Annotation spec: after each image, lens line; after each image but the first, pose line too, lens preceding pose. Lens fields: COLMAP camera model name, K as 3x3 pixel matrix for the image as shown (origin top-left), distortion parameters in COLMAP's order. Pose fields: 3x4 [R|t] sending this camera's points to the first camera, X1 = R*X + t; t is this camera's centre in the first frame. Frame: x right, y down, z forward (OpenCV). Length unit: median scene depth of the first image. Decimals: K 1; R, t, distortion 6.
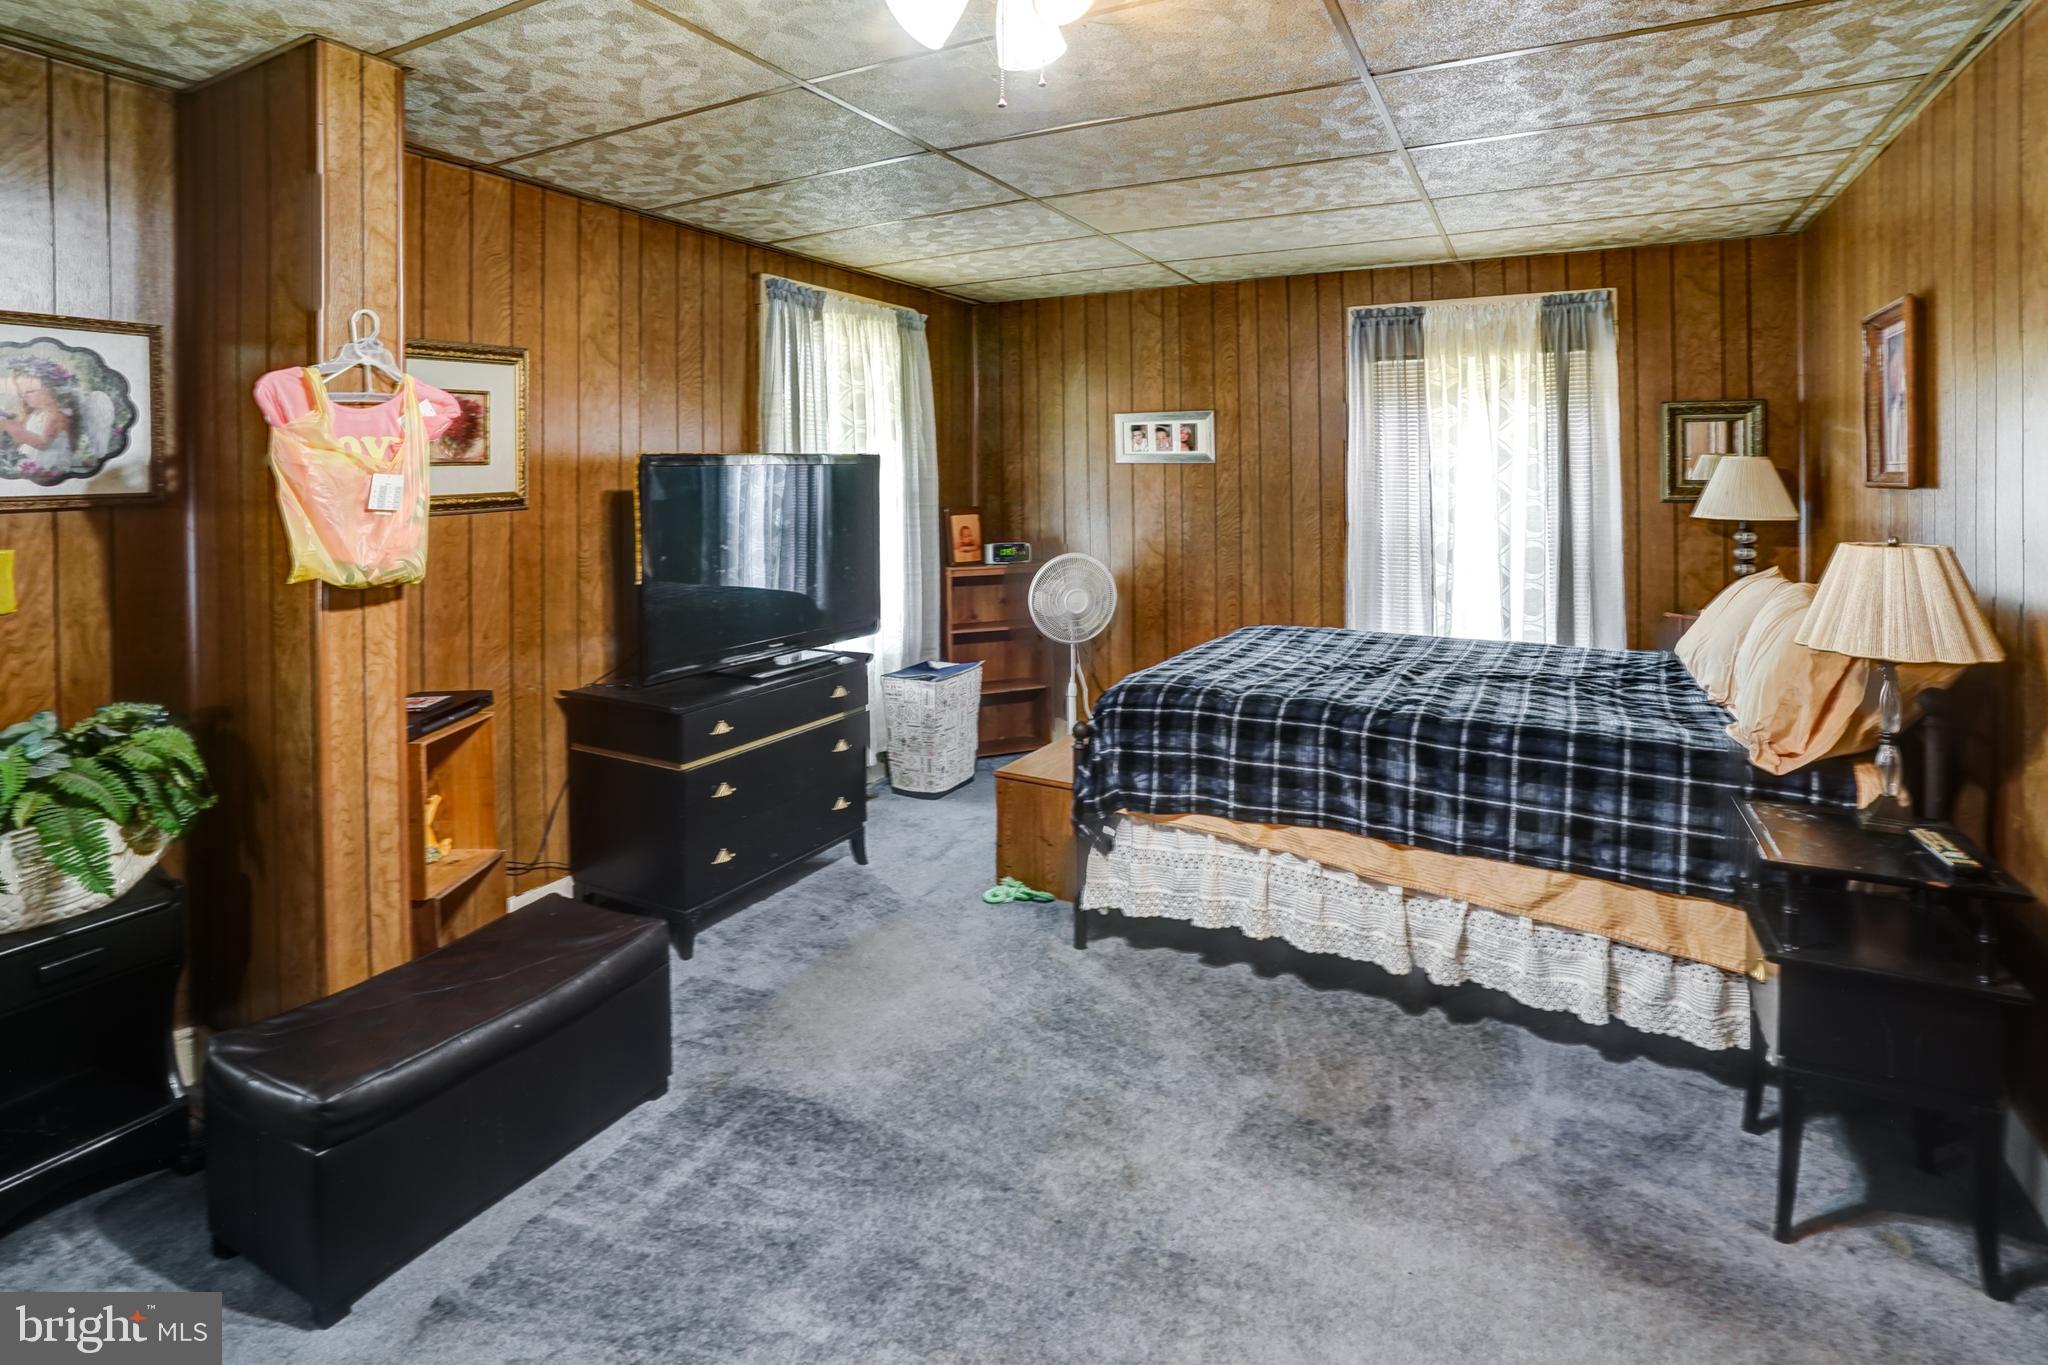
lens RADIAL K [[946.9, 0, 1024.0], [0, 946.9, 682.5], [0, 0, 1]] dist [-0.000528, 0.001161]
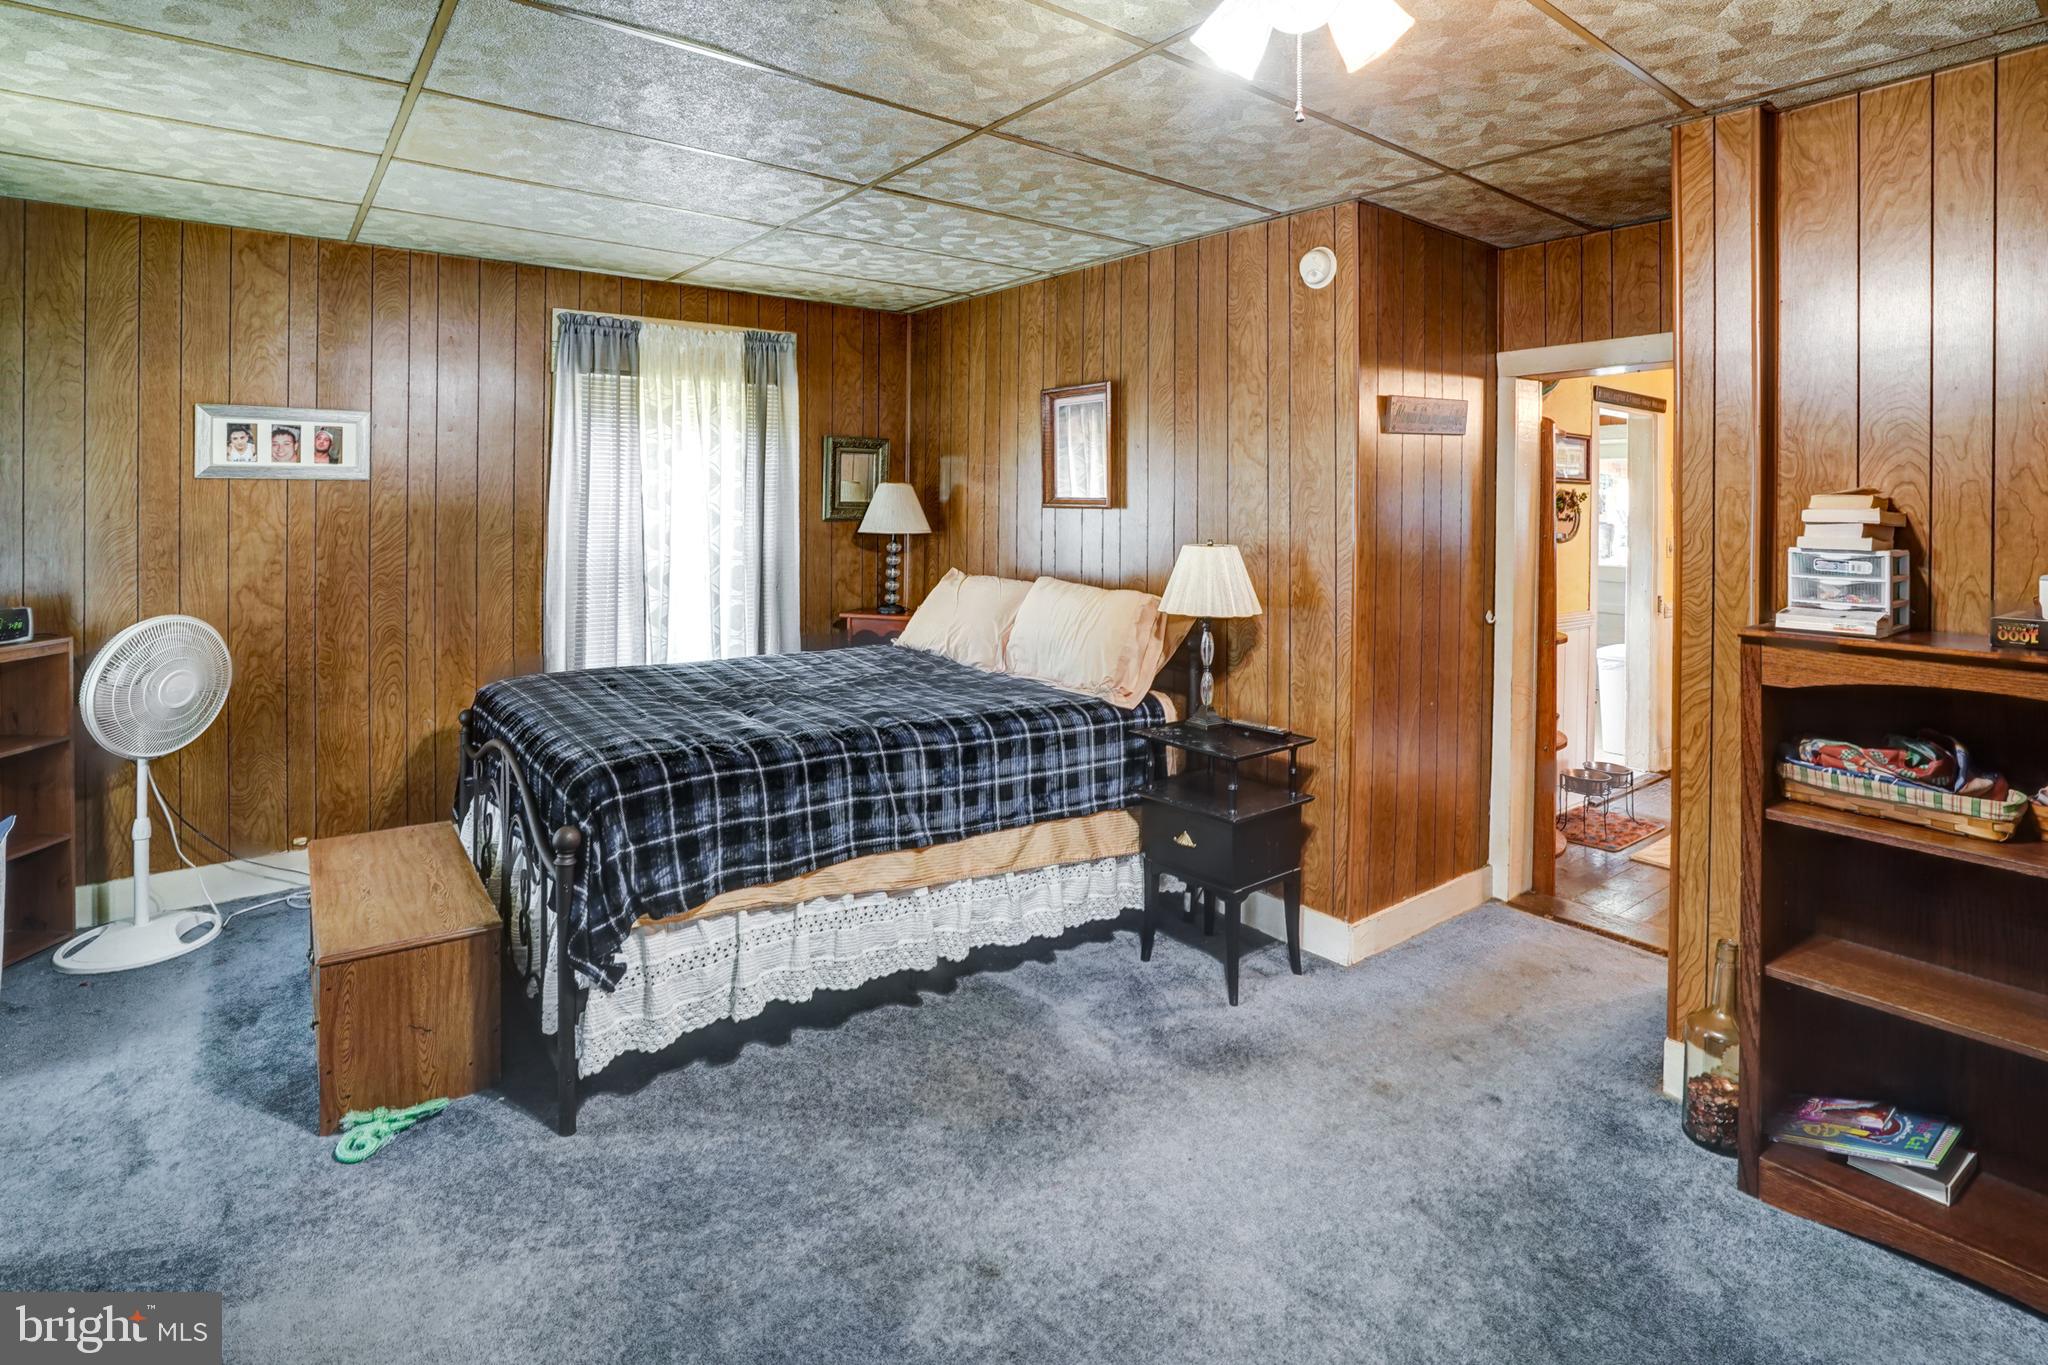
lens RADIAL K [[1048.1, 0, 899.3], [0, 1048.1, 683.4], [0, 0, 1]] dist [0.000912, 0.002736]
pose [[0.485408, -0.152688, 0.860852, -0.528146], [0.182739, 0.980603, 0.070887, -0.085028], [-0.854977, 0.122903, 0.503894, 0.365904]]
